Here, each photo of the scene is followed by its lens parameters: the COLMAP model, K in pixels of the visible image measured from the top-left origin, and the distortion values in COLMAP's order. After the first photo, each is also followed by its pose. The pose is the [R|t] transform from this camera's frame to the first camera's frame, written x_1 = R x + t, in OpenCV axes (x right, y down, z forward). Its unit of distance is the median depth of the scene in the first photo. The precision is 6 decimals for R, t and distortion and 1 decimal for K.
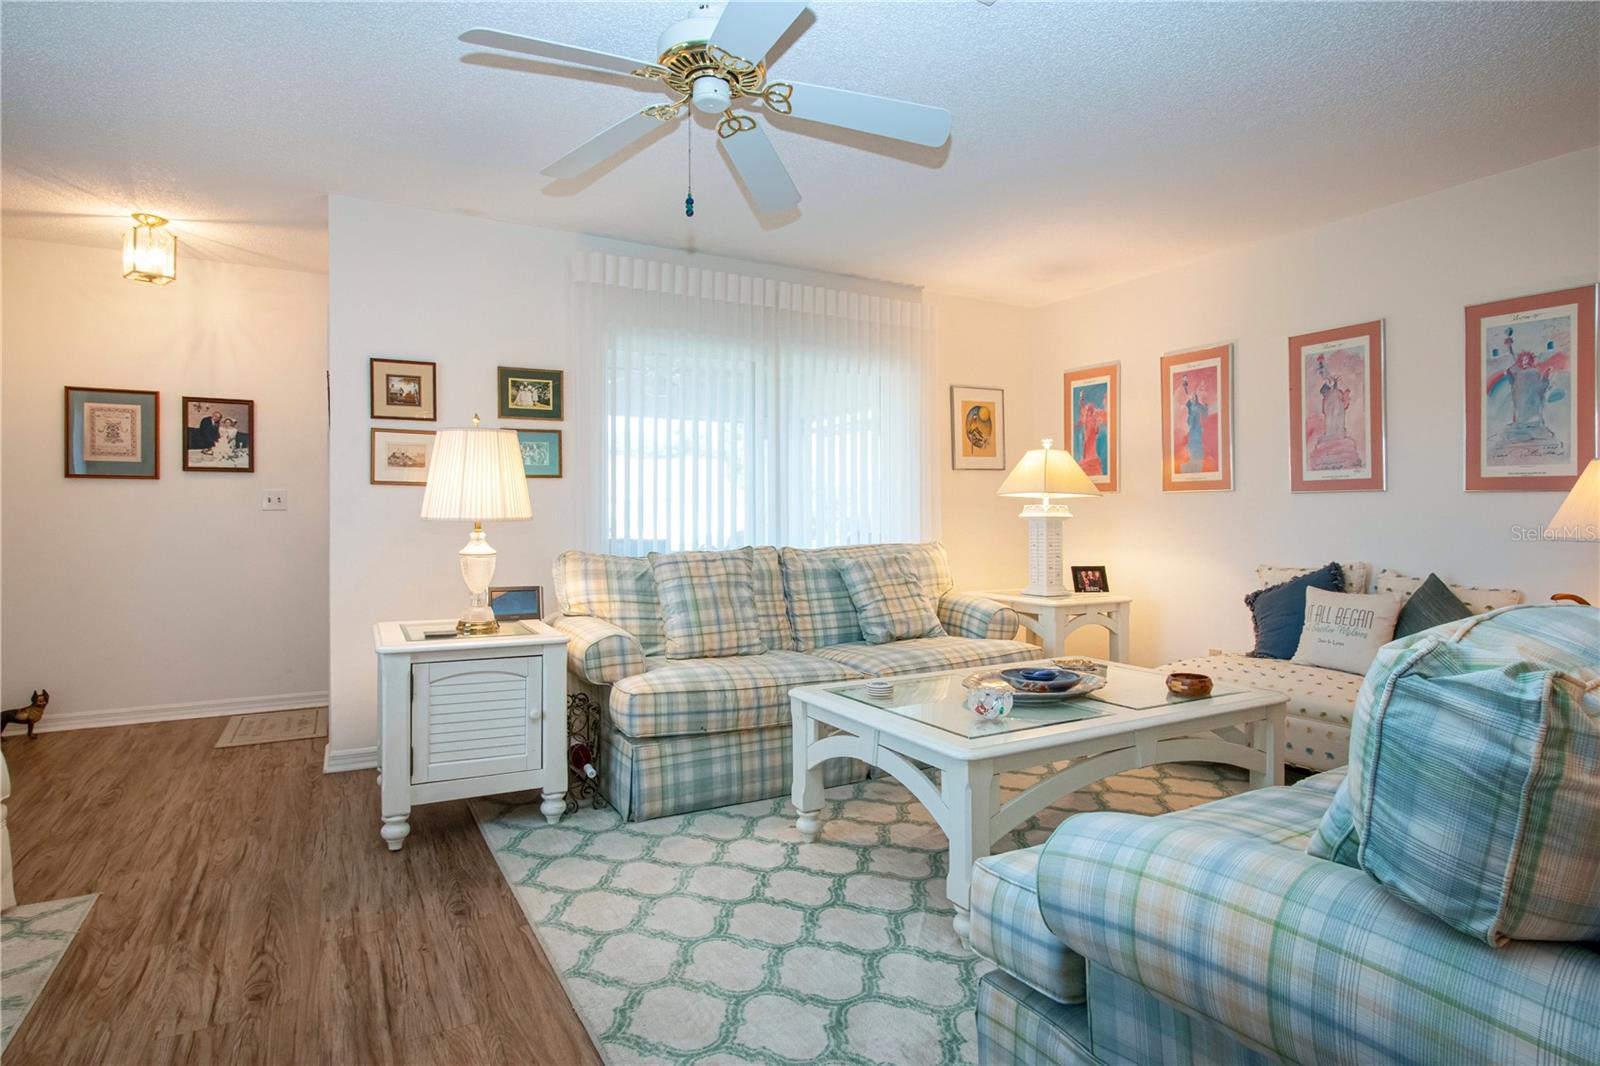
lens RADIAL K [[812.3, 0, 741.4], [0, 812.3, 508.9], [0, 0, 1]] dist [-0.007023, 0.005449]
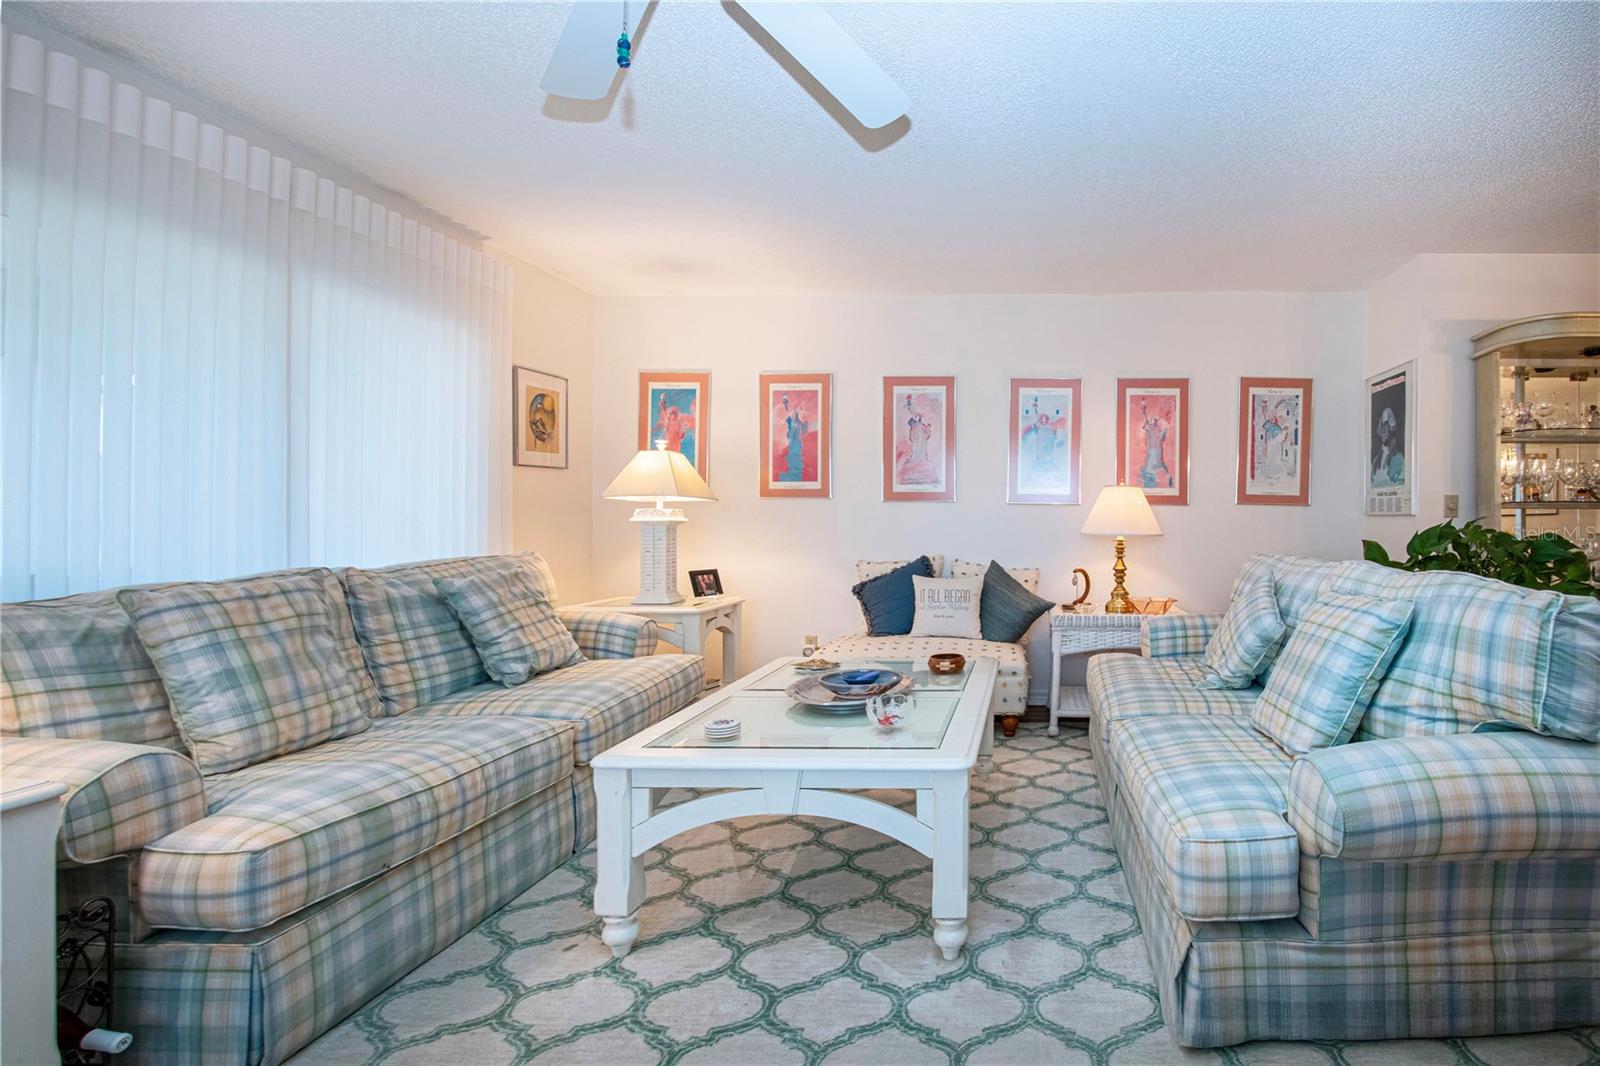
lens RADIAL K [[812.3, 0, 890.3], [0, 812.3, 500.9], [0, 0, 1]] dist [-0.007023, 0.005449]
pose [[0.508683, 0.015589, 0.860813, -0.359500], [-0.006672, 0.999877, -0.014164, -0.002624], [-0.860928, 0.001462, 0.508724, 0.322345]]
